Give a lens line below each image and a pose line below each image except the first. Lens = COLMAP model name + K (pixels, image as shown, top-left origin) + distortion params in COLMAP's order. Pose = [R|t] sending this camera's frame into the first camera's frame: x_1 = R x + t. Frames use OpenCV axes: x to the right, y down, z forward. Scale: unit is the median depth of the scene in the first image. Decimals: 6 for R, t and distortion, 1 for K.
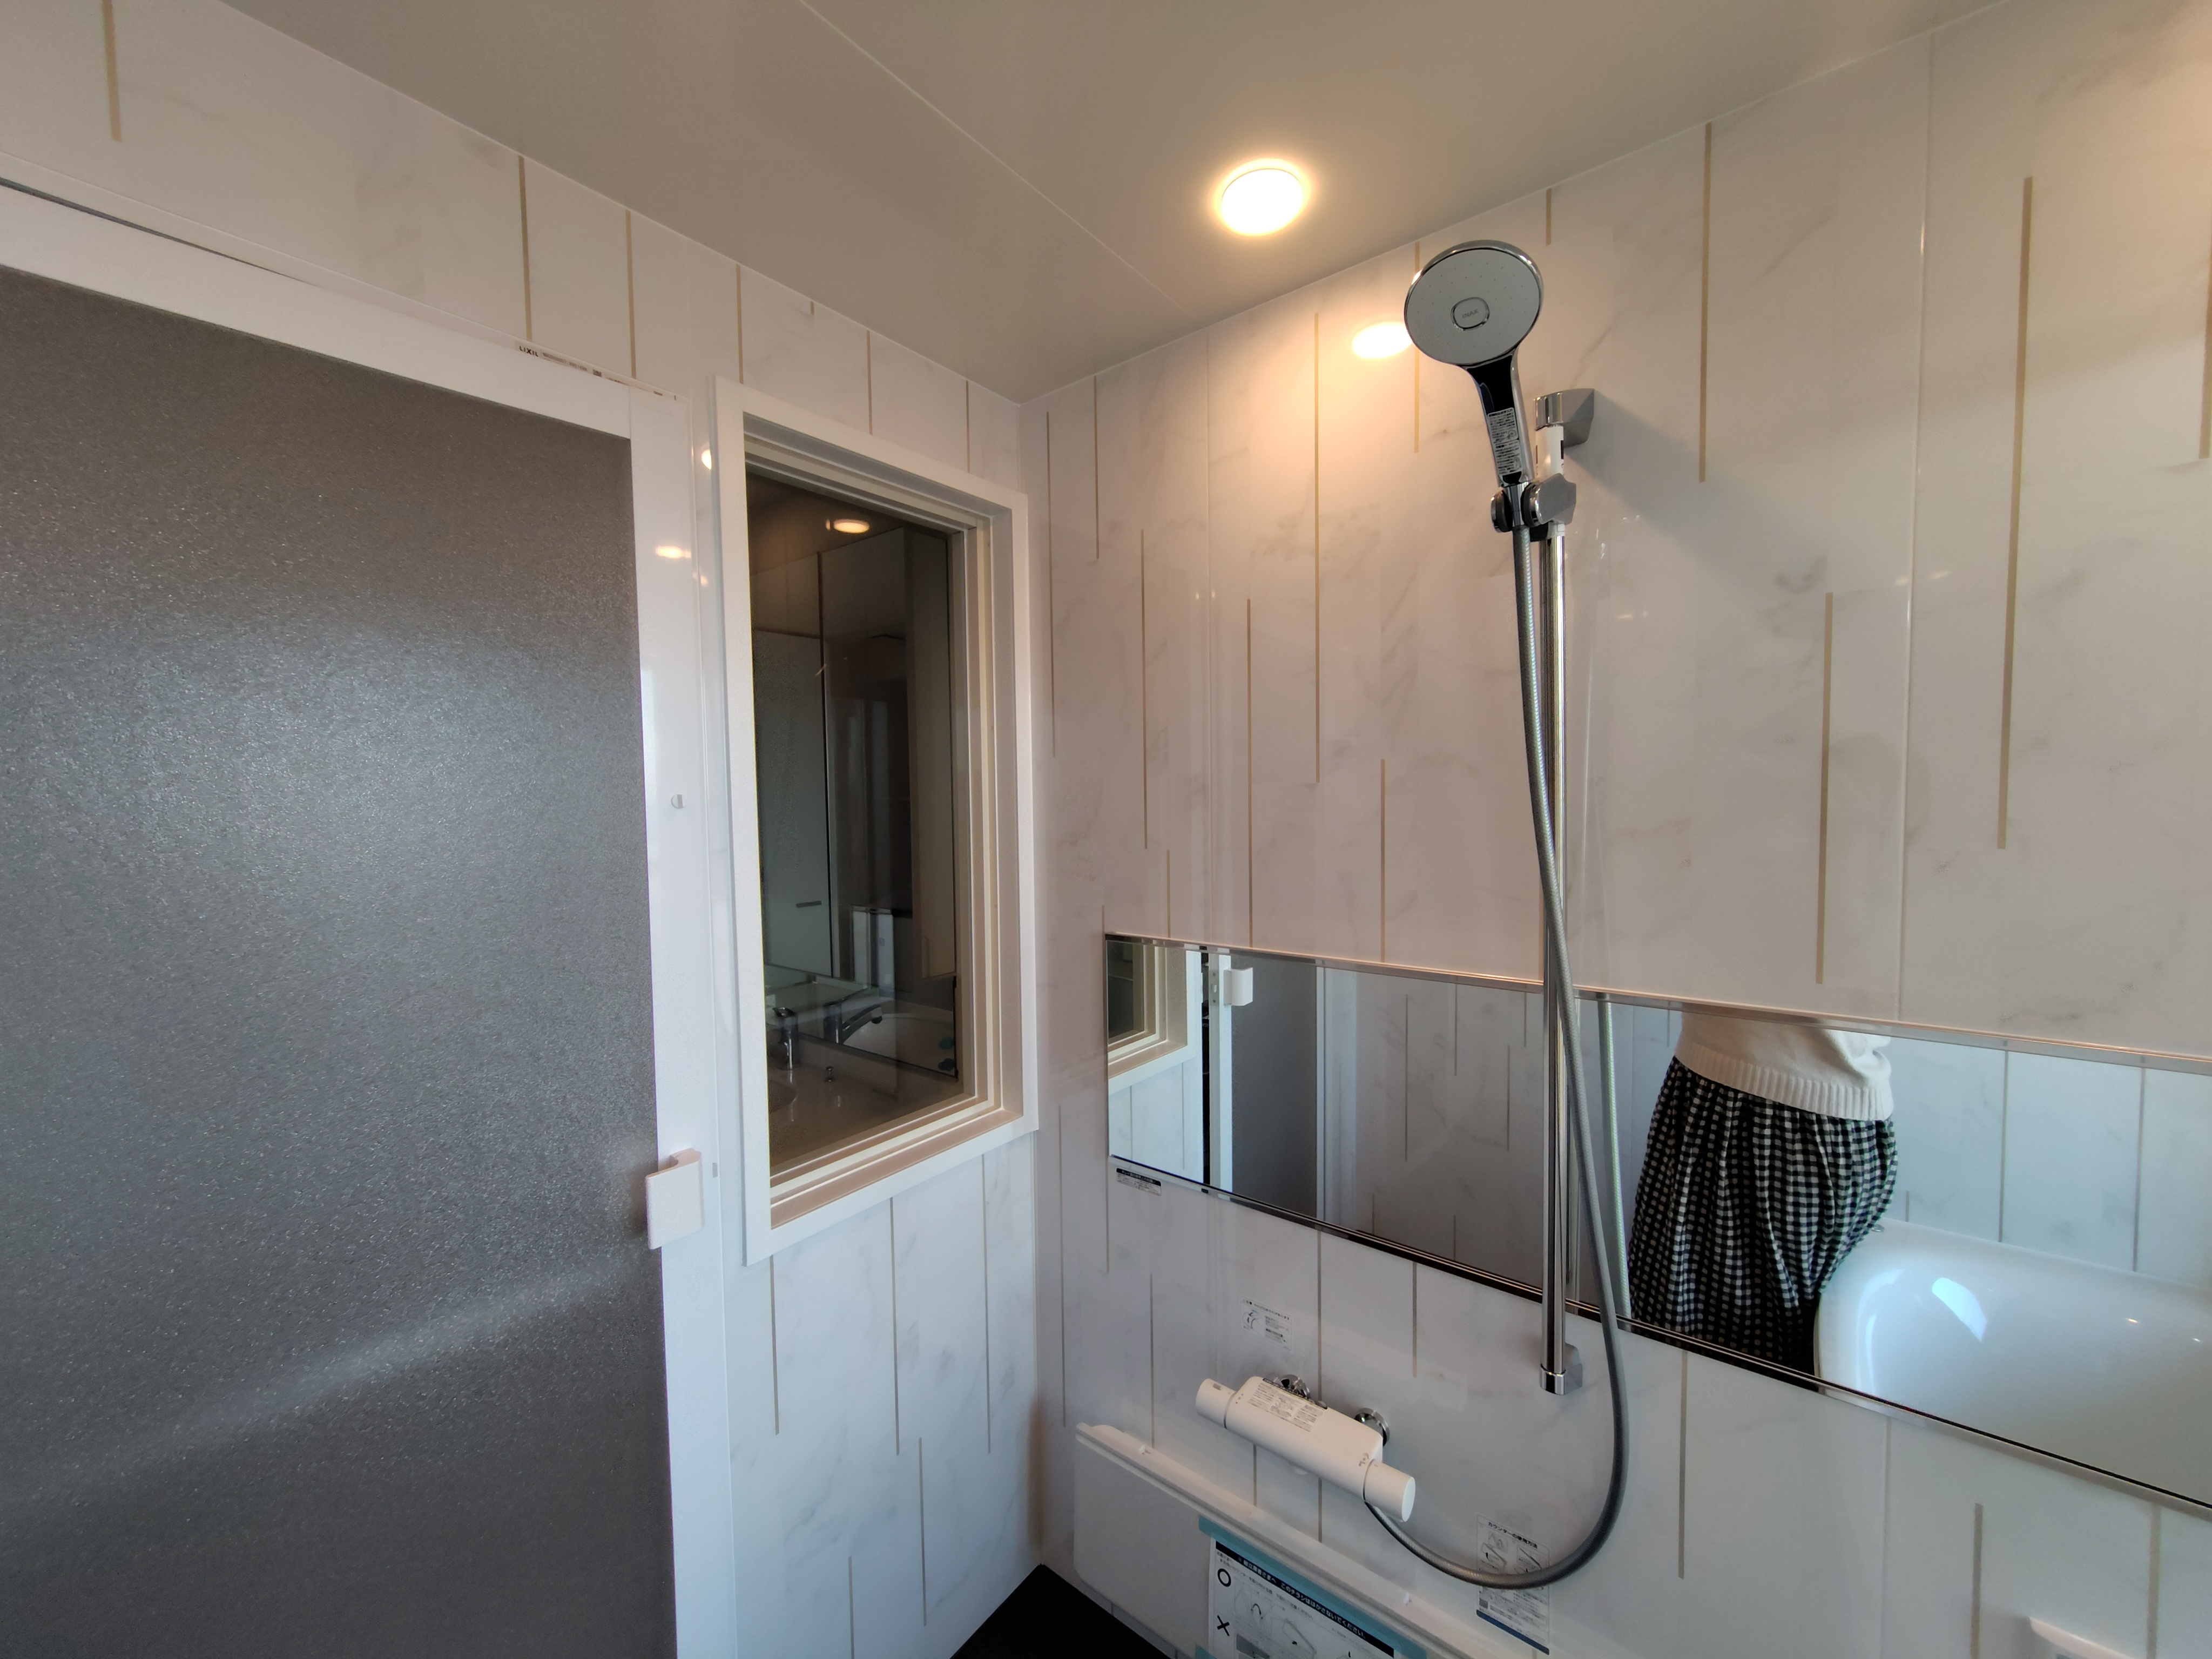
lens RADIAL K [[844.3, 0, 1109.3], [0, 844.3, 833.5], [0, 0, 1]] dist [-0.001288, 0.000102]
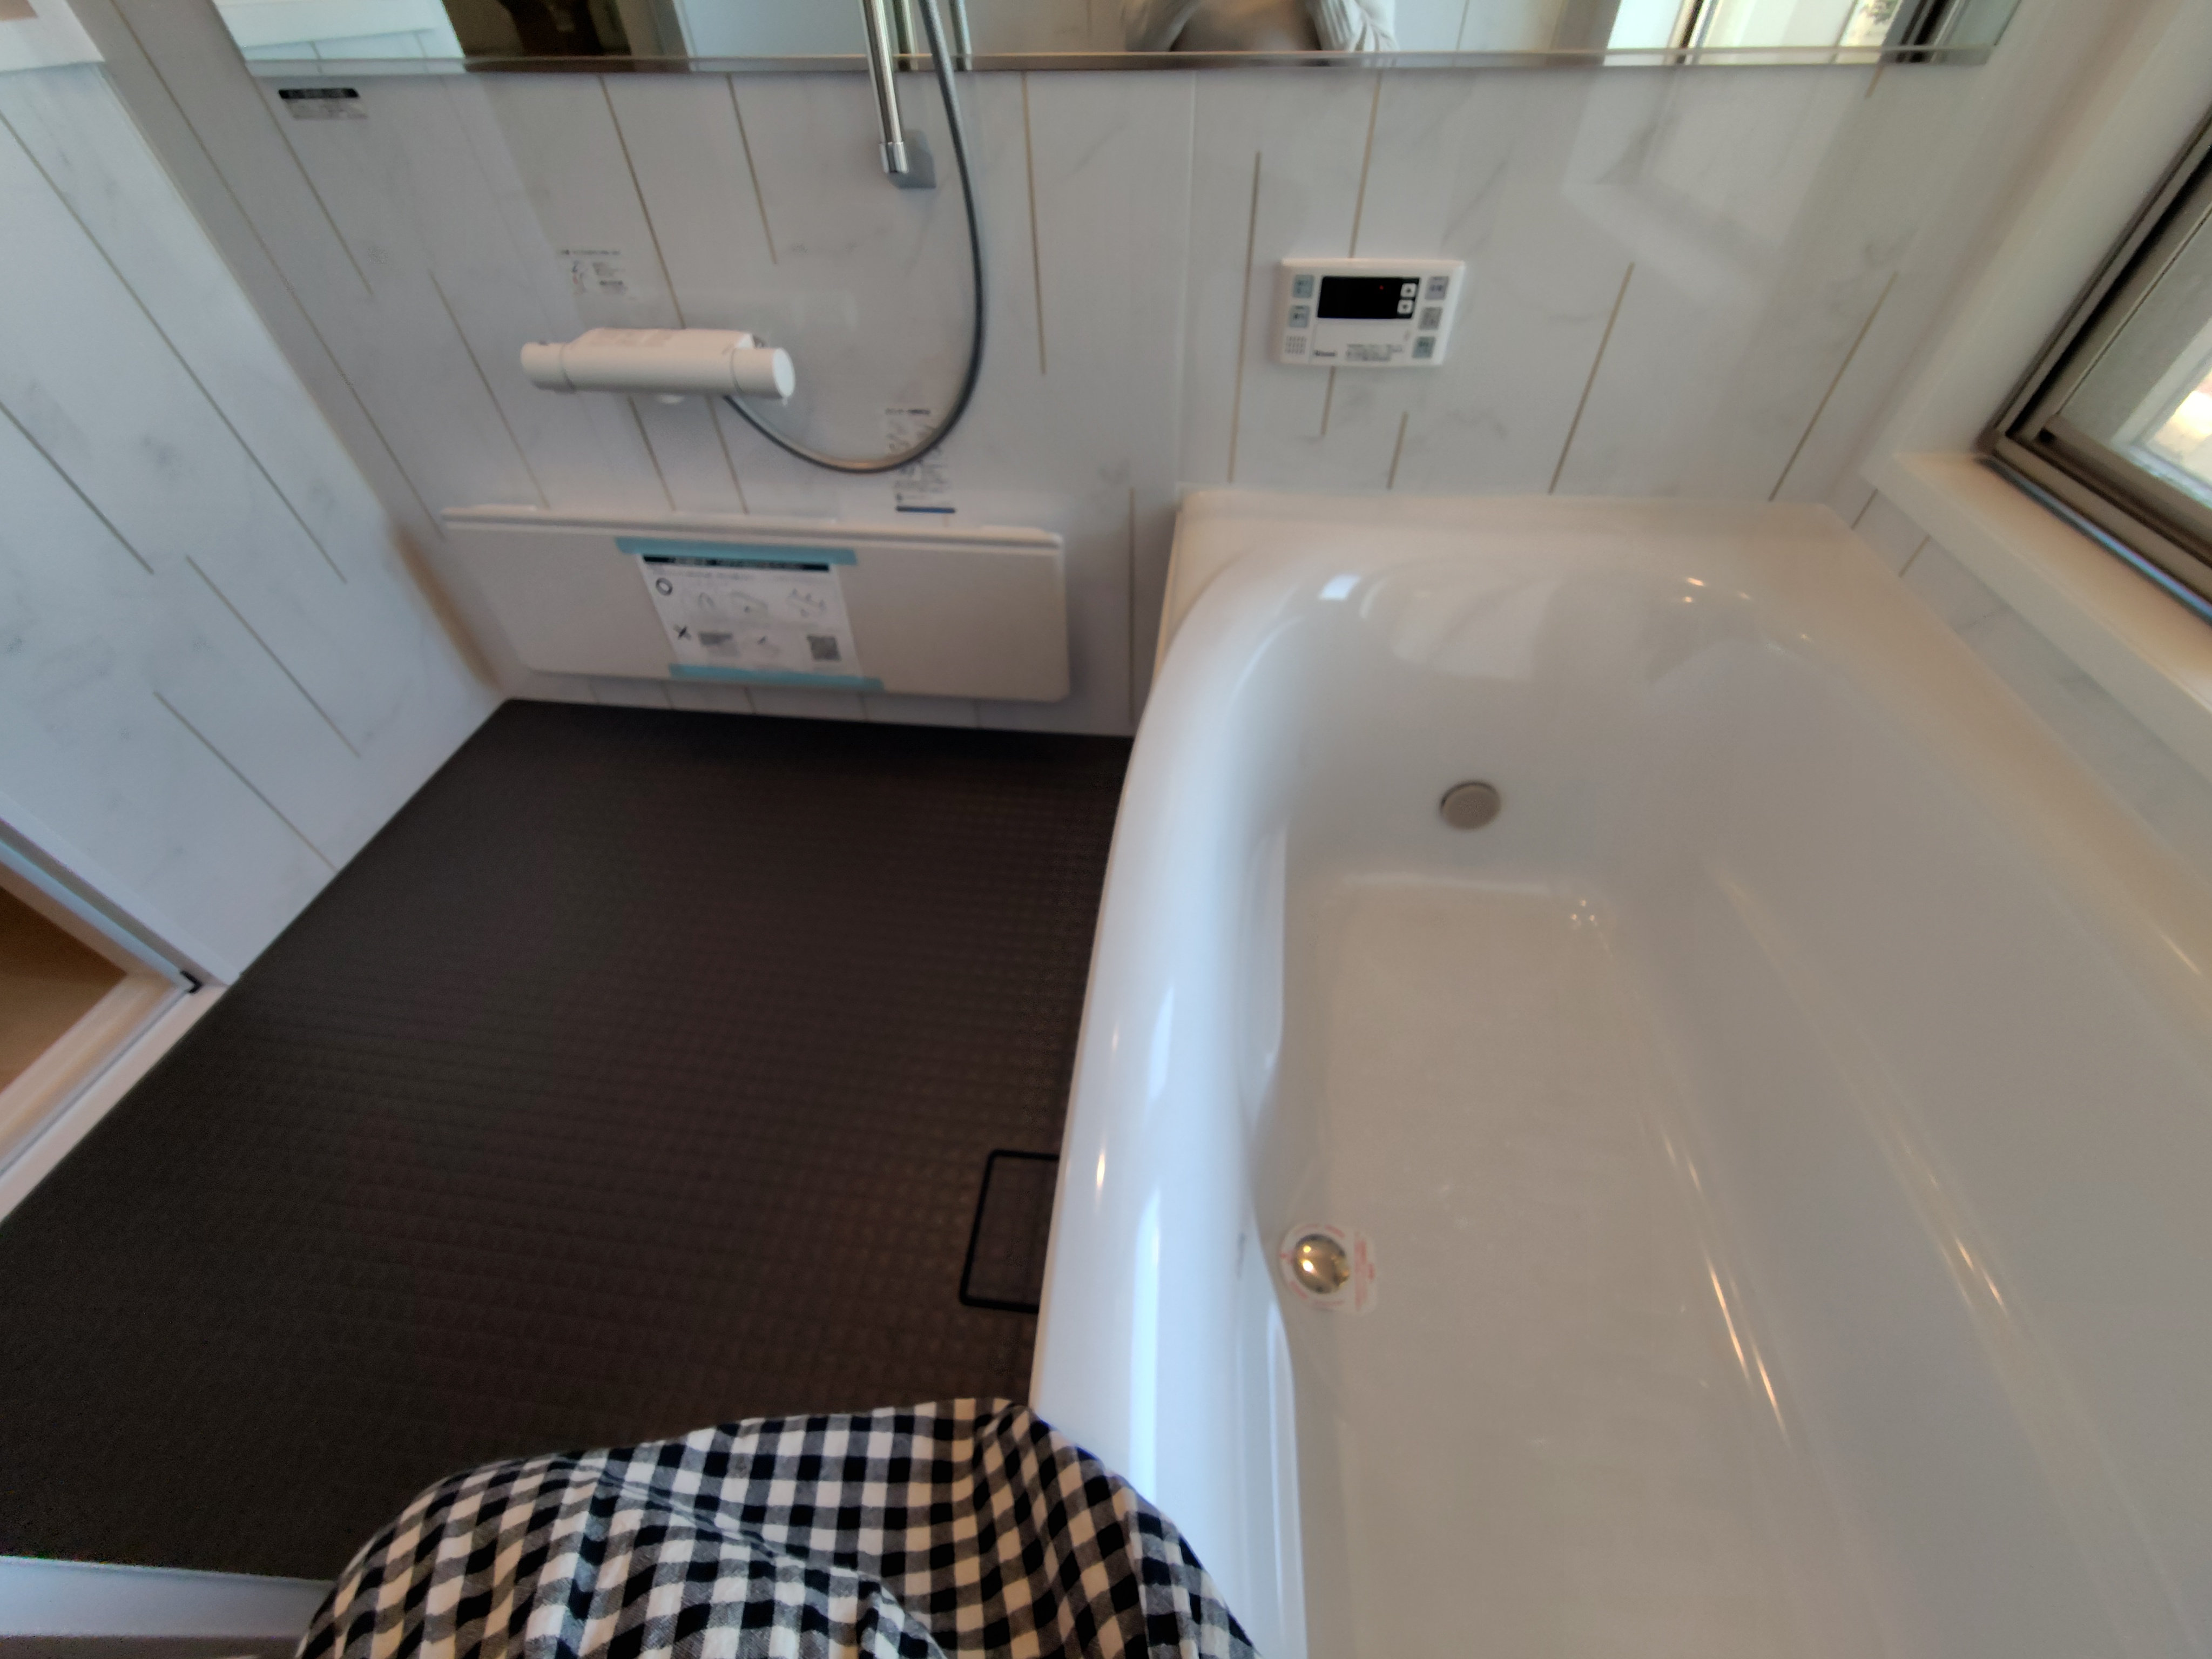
lens RADIAL K [[844.3, 0, 1116.4], [0, 844.3, 832.4], [0, 0, 1]] dist [-0.001288, 0.000102]
pose [[0.849831, -0.376510, 0.368819, 0.114801], [0.024094, 0.726795, 0.686432, 0.441652], [-0.526504, -0.574465, 0.626725, -0.030388]]
